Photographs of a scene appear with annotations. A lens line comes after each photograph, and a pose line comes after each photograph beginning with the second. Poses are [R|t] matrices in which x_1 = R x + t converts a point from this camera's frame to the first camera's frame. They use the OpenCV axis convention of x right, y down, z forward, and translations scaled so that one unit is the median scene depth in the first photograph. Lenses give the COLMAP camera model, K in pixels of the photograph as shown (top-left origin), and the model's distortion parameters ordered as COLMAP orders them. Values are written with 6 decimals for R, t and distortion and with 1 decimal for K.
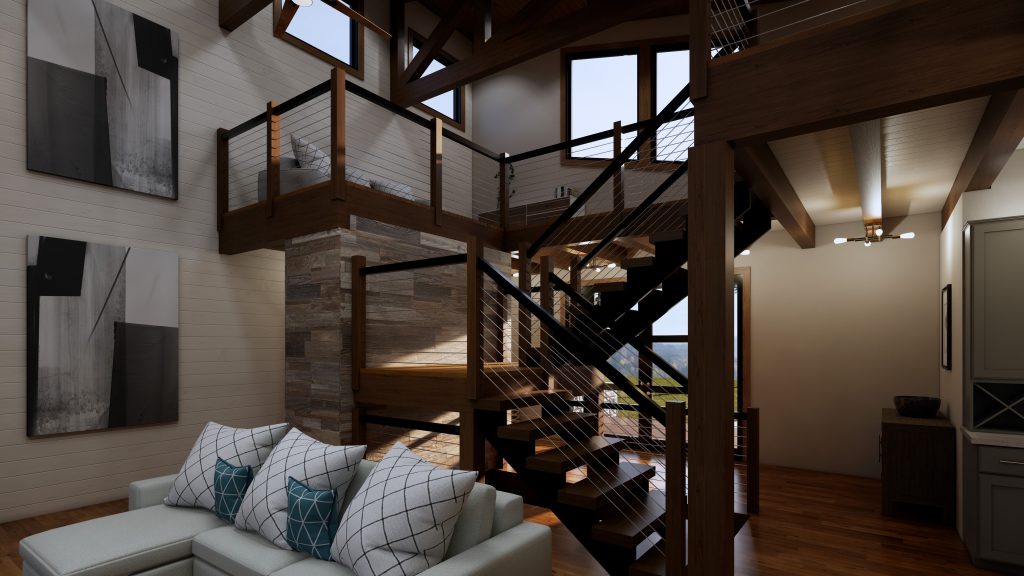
lens RADIAL K [[507.2, 0, 515.1], [0, 507.2, 348.2], [0, 0, 1]] dist [0.001415, -0.001249]
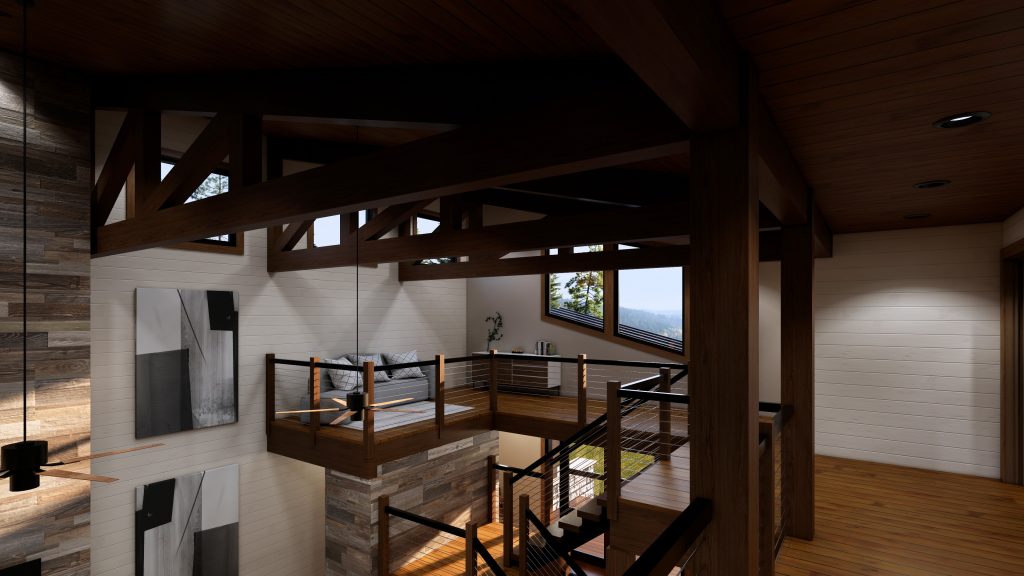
lens RADIAL K [[507.2, 0, 515.8], [0, 507.2, 316.1], [0, 0, 1]] dist [0.001415, -0.001249]
pose [[0.999869, -0.001241, 0.016147, 0.018103], [0.001274, 0.999997, -0.002083, -0.607198], [-0.016145, 0.002103, 0.999867, -0.321656]]
